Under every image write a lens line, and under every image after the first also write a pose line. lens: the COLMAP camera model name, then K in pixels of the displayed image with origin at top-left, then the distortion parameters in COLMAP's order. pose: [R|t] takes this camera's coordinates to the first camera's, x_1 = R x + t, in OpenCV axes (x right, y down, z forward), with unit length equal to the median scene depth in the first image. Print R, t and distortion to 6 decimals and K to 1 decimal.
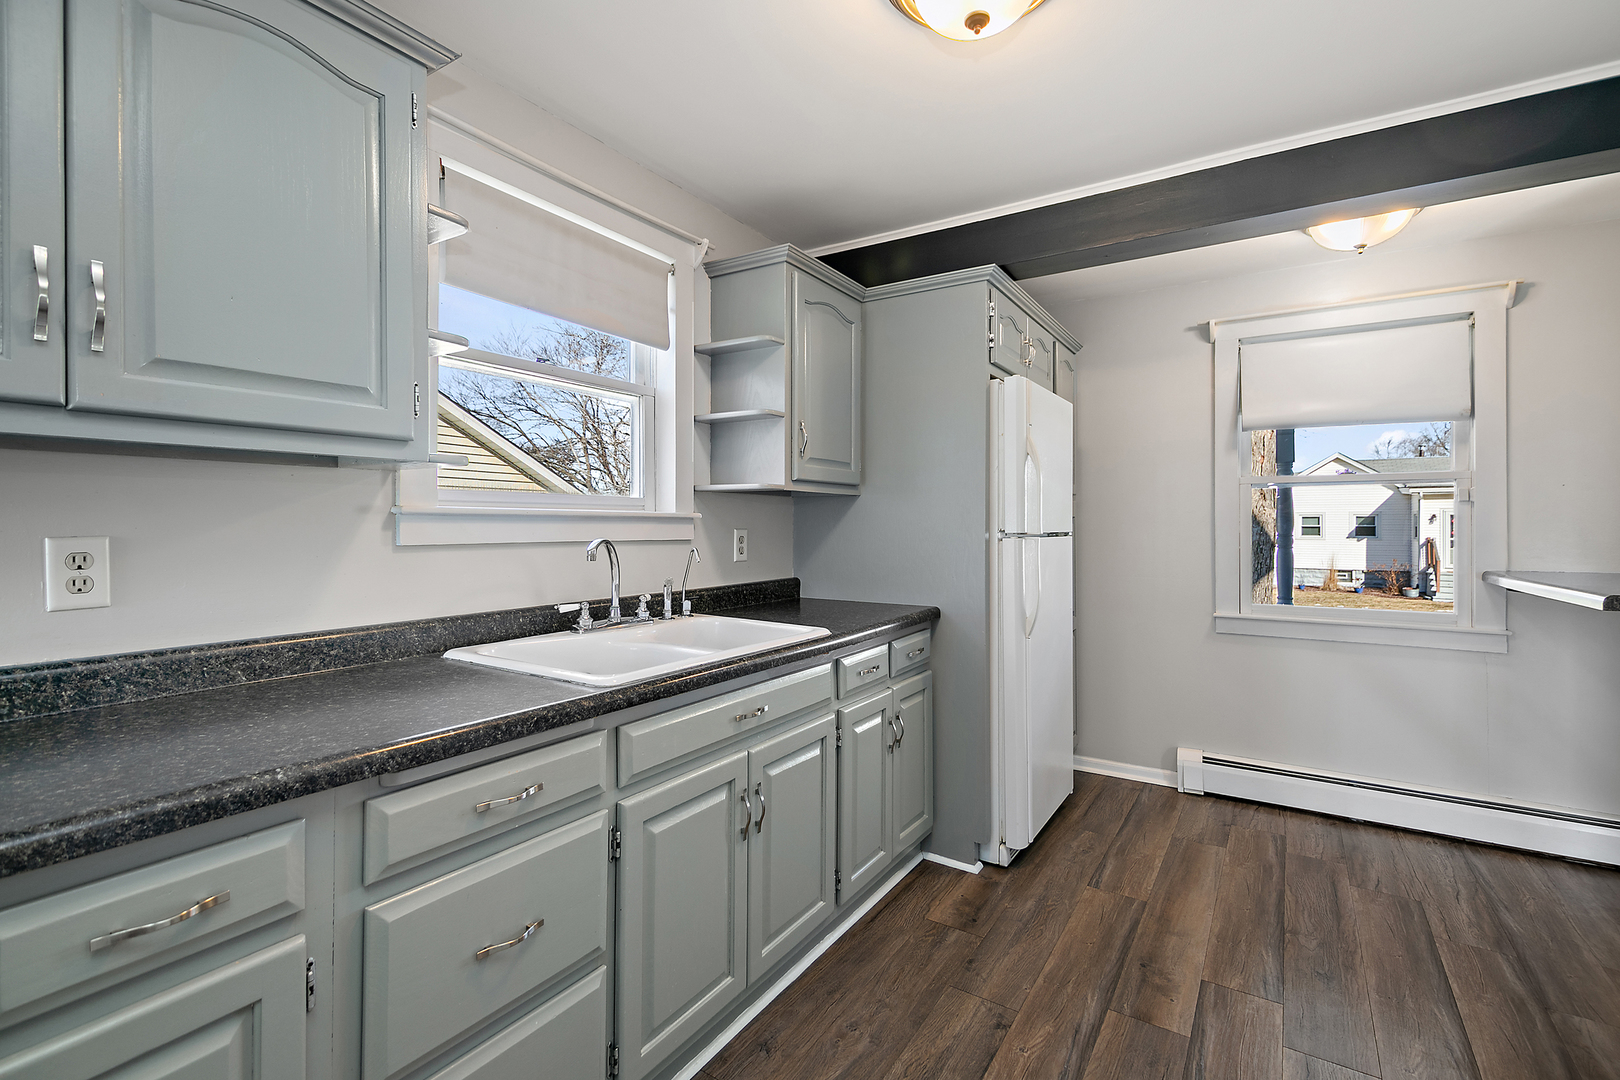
lens RADIAL K [[727.3, 0, 811.3], [0, 727.3, 525.6], [0, 0, 1]] dist [0.011407, -0.005026]
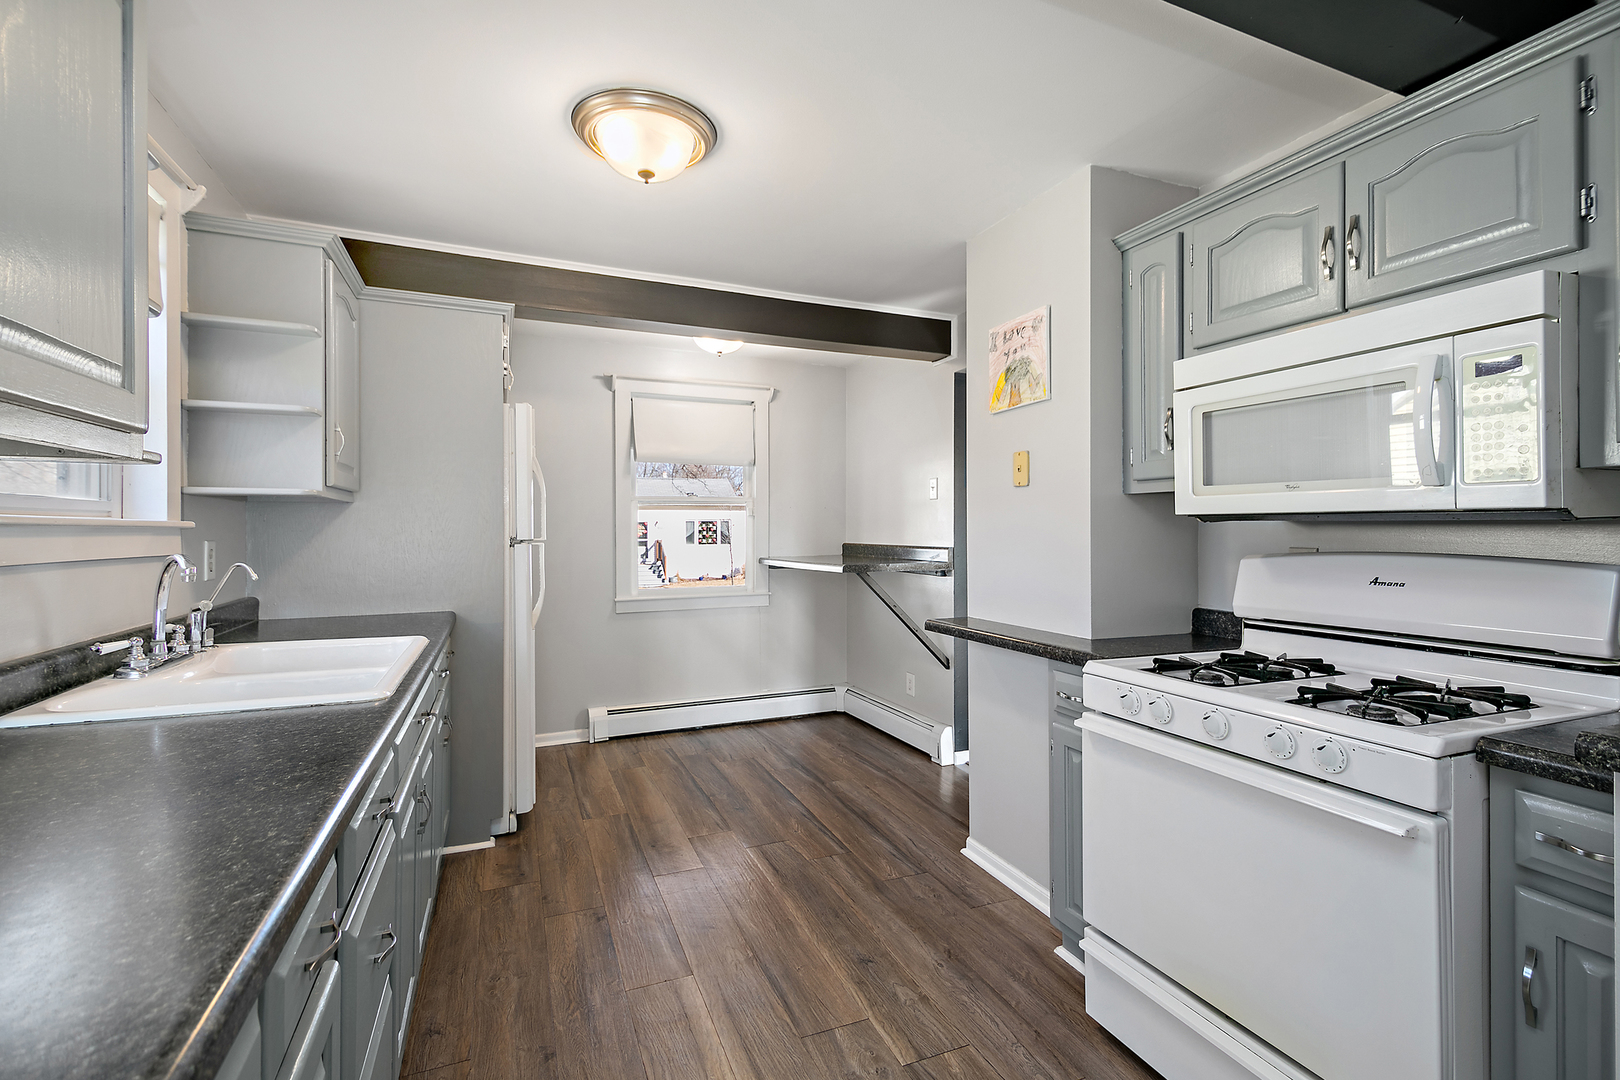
lens RADIAL K [[727.3, 0, 819.4], [0, 727.3, 535.8], [0, 0, 1]] dist [0.011407, -0.005026]
pose [[0.549485, -0.013223, 0.835399, -0.432627], [0.008975, 0.999910, 0.009924, -0.002897], [-0.835456, 0.002044, 0.549554, -0.028128]]
